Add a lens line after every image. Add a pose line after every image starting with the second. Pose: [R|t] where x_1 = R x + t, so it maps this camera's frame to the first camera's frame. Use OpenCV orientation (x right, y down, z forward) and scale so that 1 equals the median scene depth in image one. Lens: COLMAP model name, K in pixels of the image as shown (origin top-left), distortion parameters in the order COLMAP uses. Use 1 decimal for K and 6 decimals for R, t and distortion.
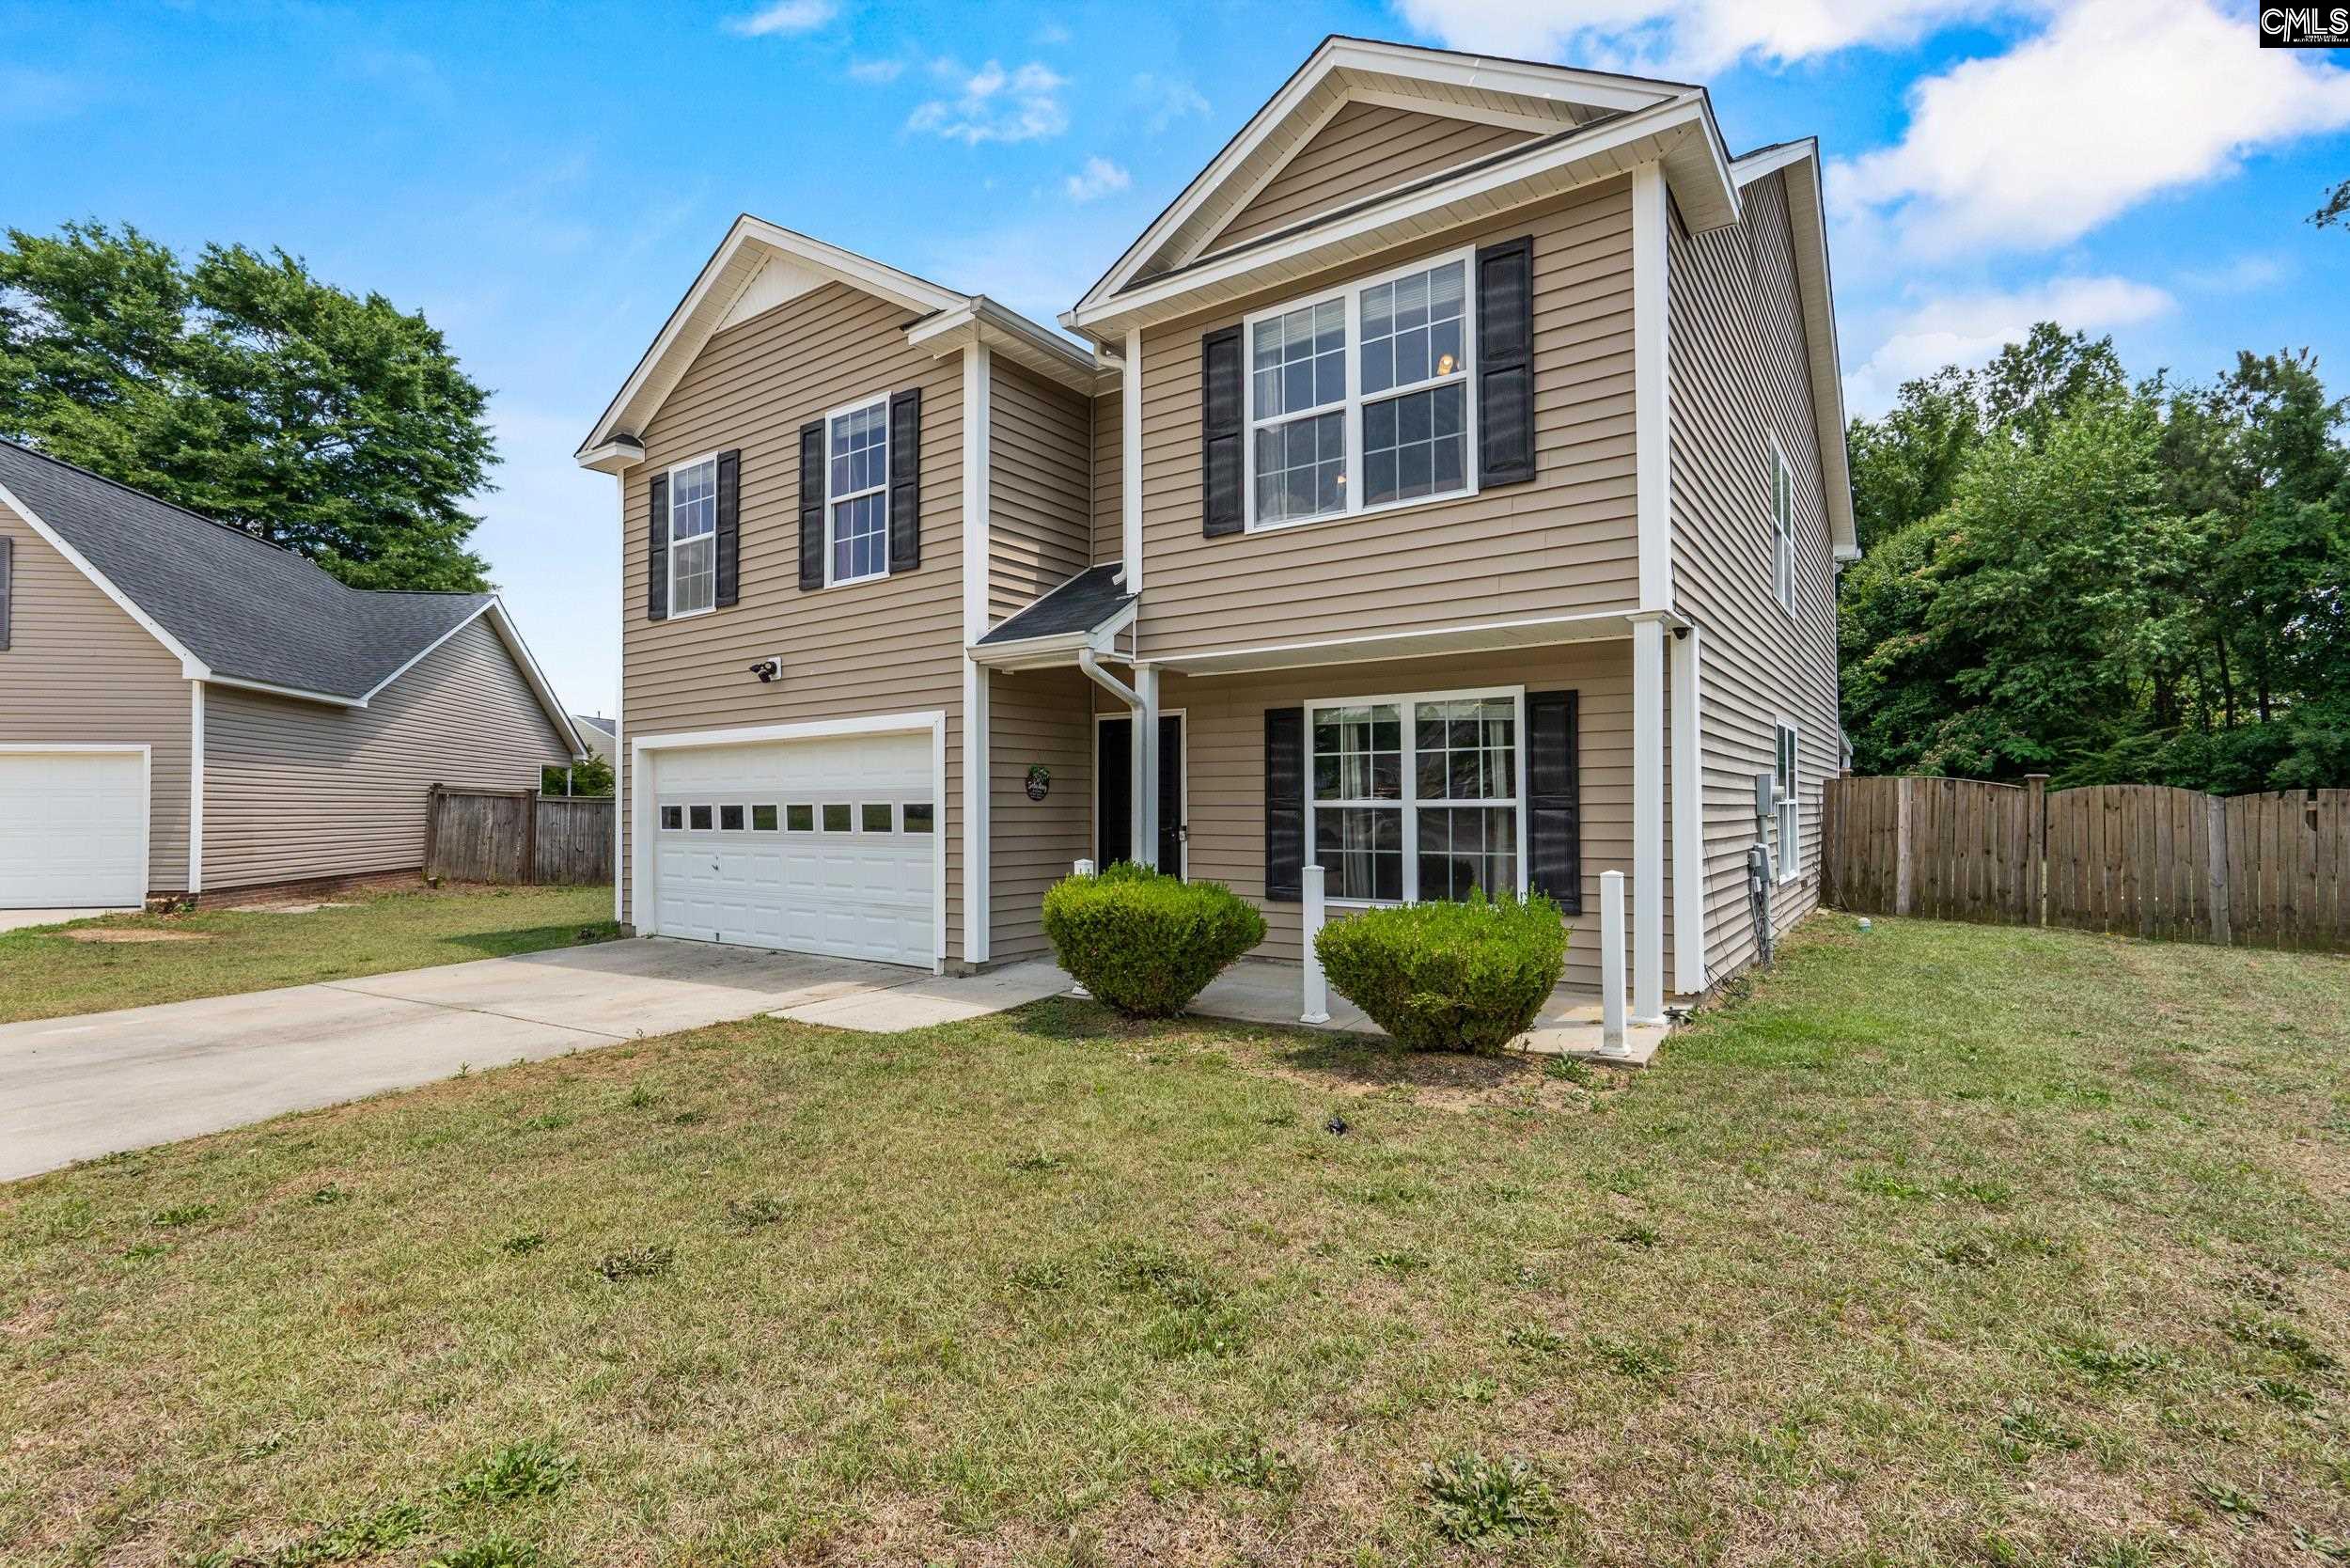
lens RADIAL K [[1076.5, 0, 1184.1], [0, 1076.5, 783.8], [0, 0, 1]] dist [-0.005033, -0.000141]
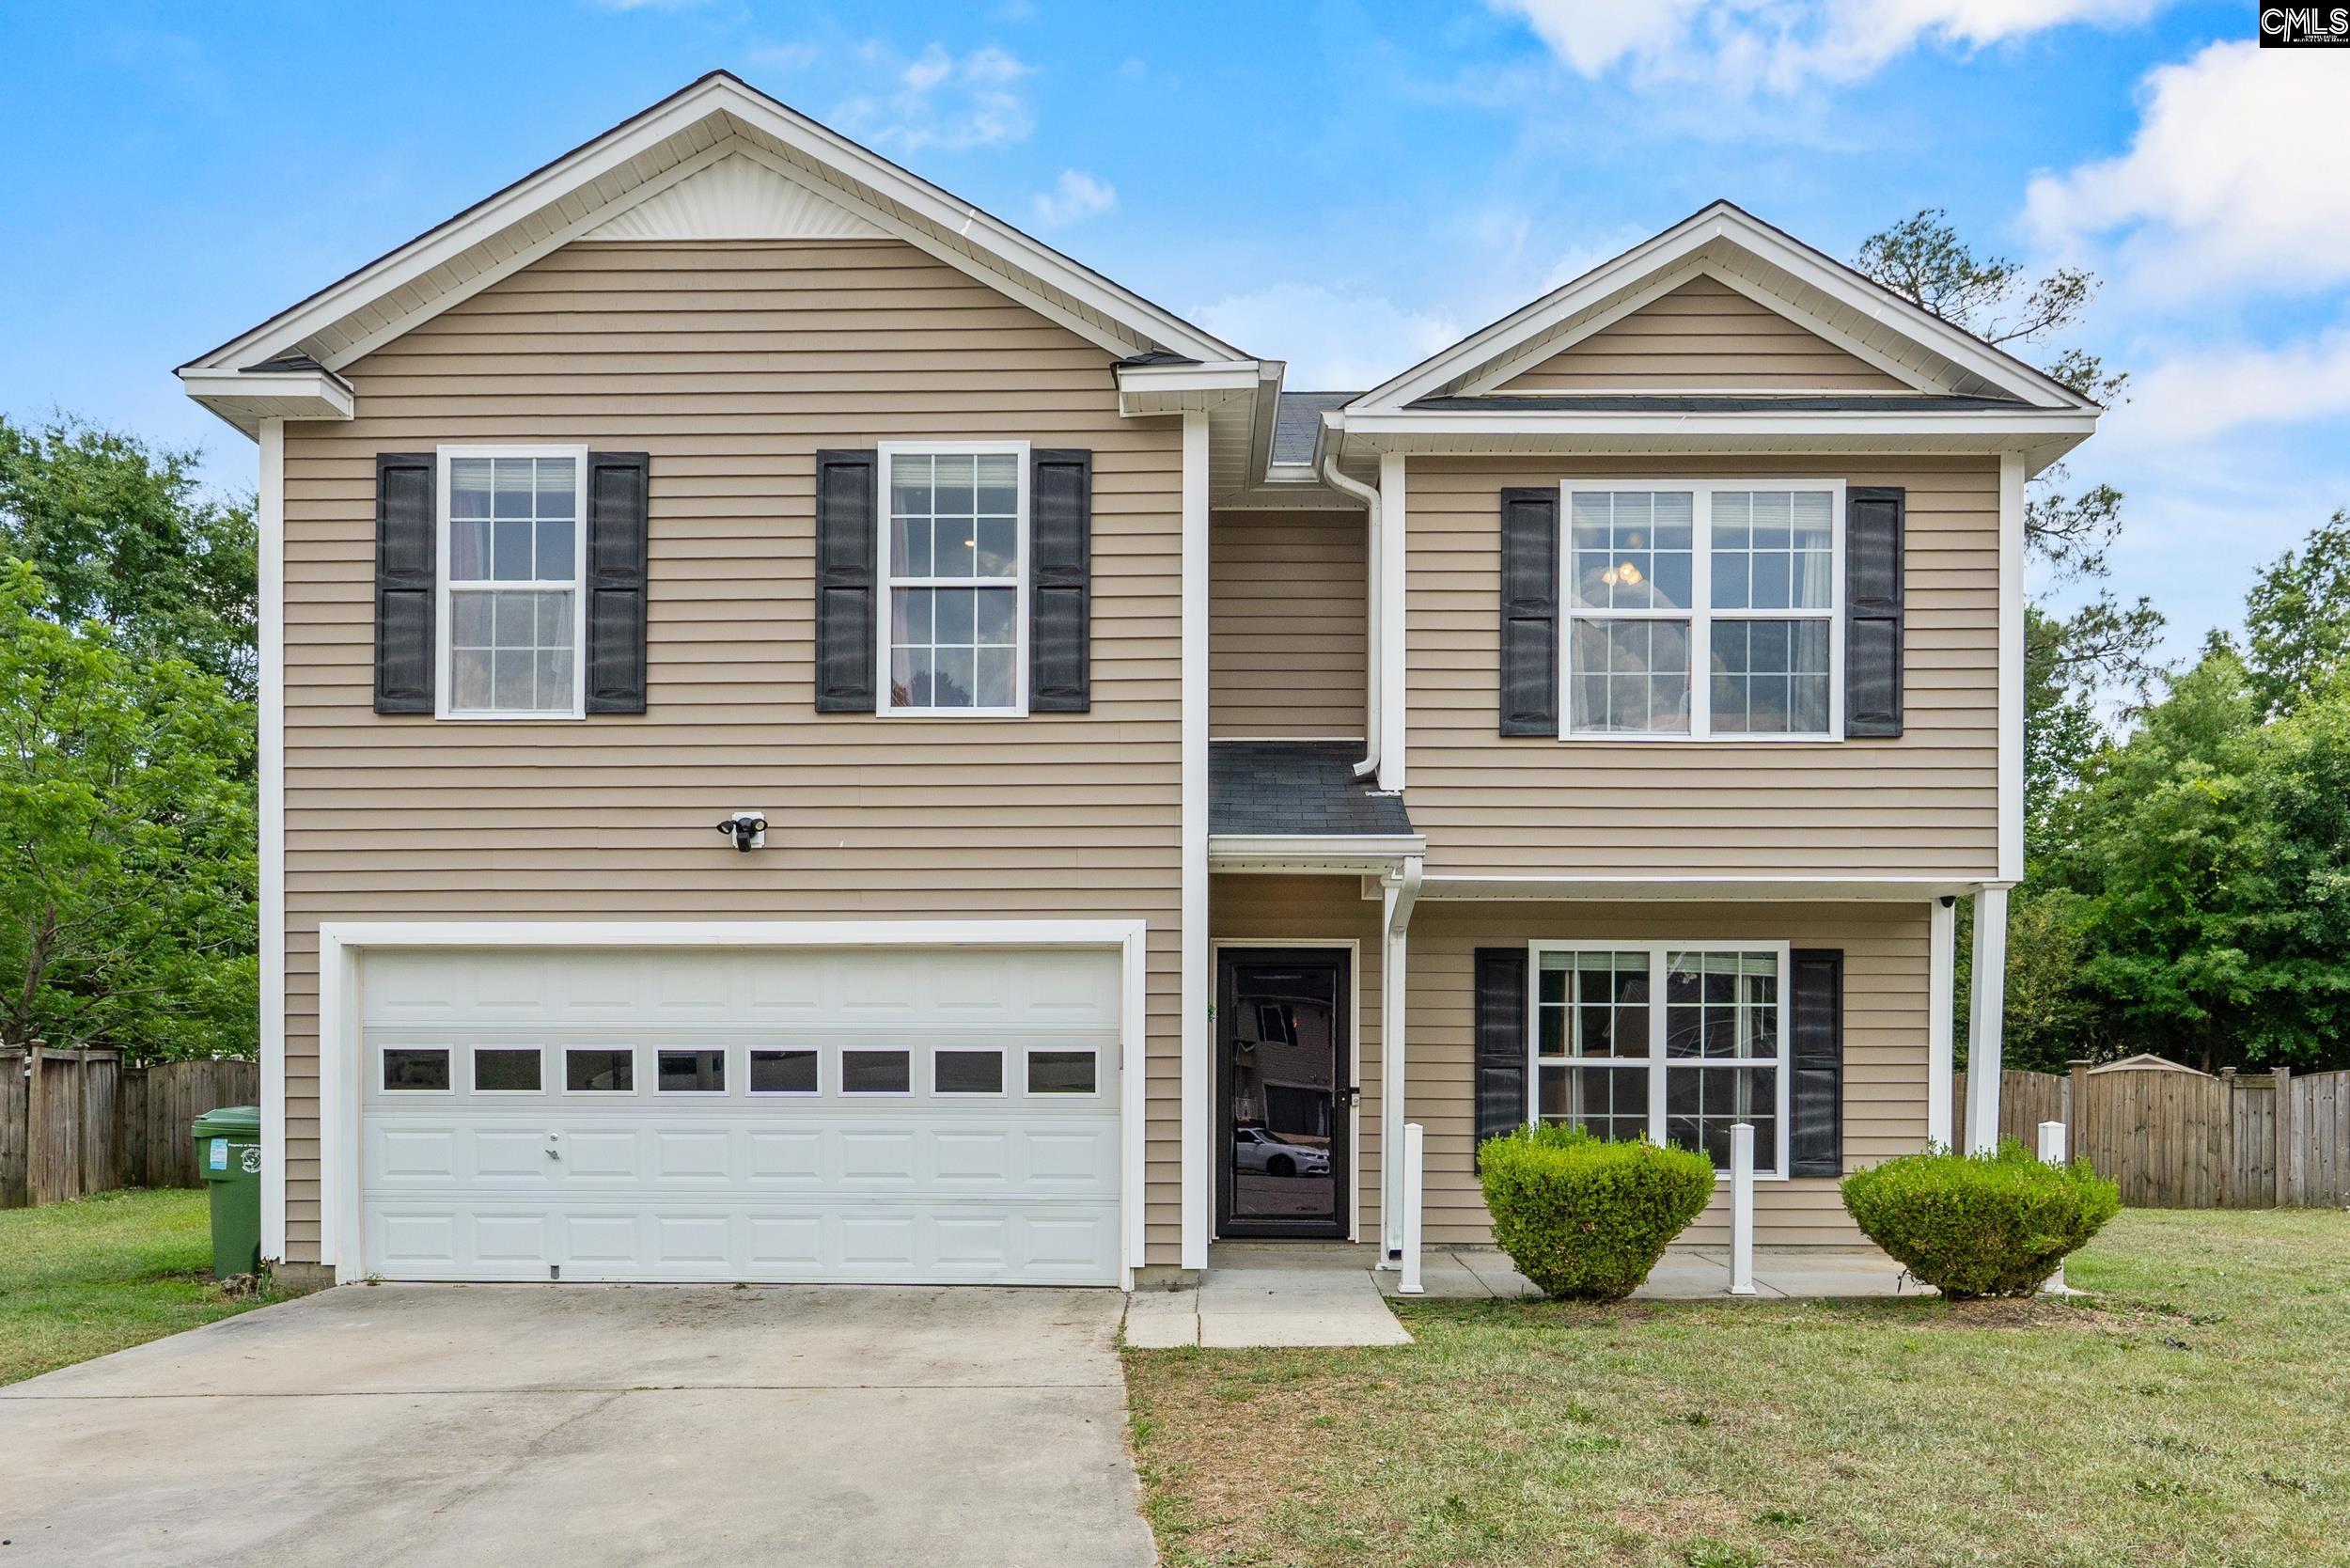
lens RADIAL K [[1519.0, 0, 1186.4], [0, 1519.0, 1105.5], [0, 0, 1]] dist [-0.006966, 0.002010]
pose [[0.829065, 0.004396, 0.559136, -0.818306], [-0.020760, 0.999522, 0.022923, 0.032937], [-0.558767, -0.030612, 0.828759, 0.158381]]
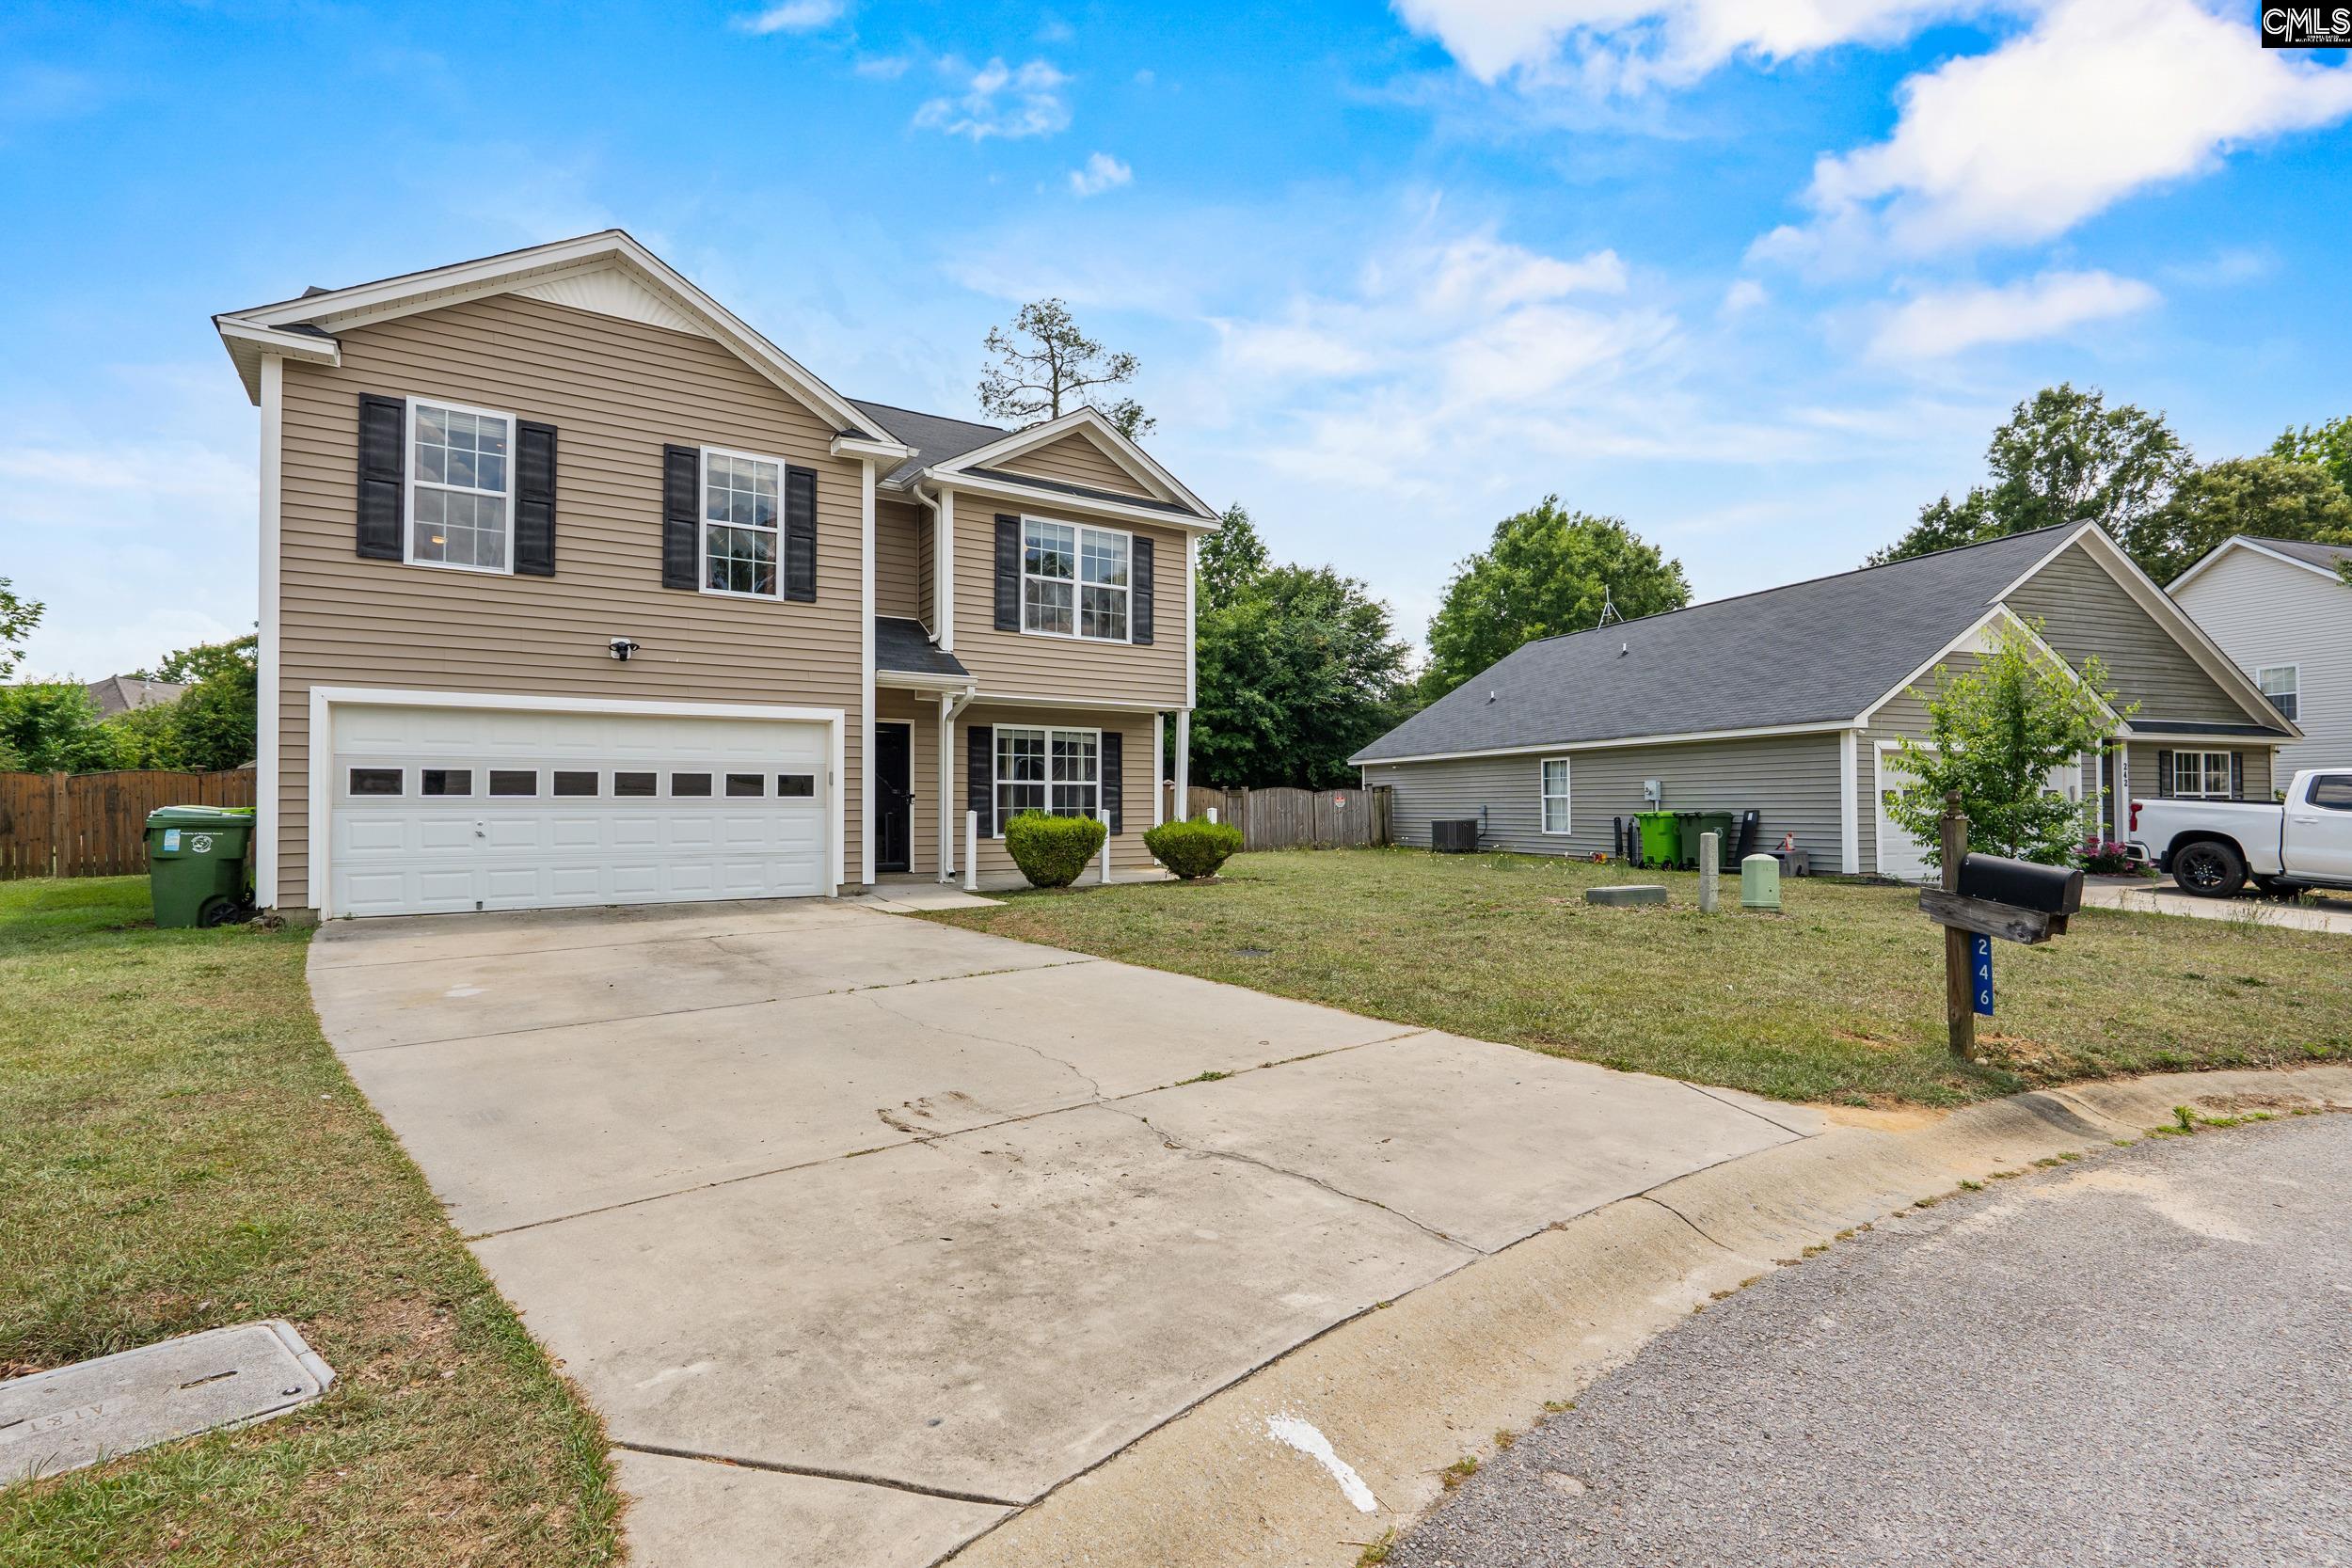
lens RADIAL K [[1077.3, 0, 1170.1], [0, 1077.3, 790.7], [0, 0, 1]] dist [-0.005033, -0.000141]
pose [[0.360880, 0.017455, 0.932449, -1.490363], [-0.021620, 0.999713, -0.010347, 0.046806], [-0.932362, -0.016426, 0.361153, 0.093147]]
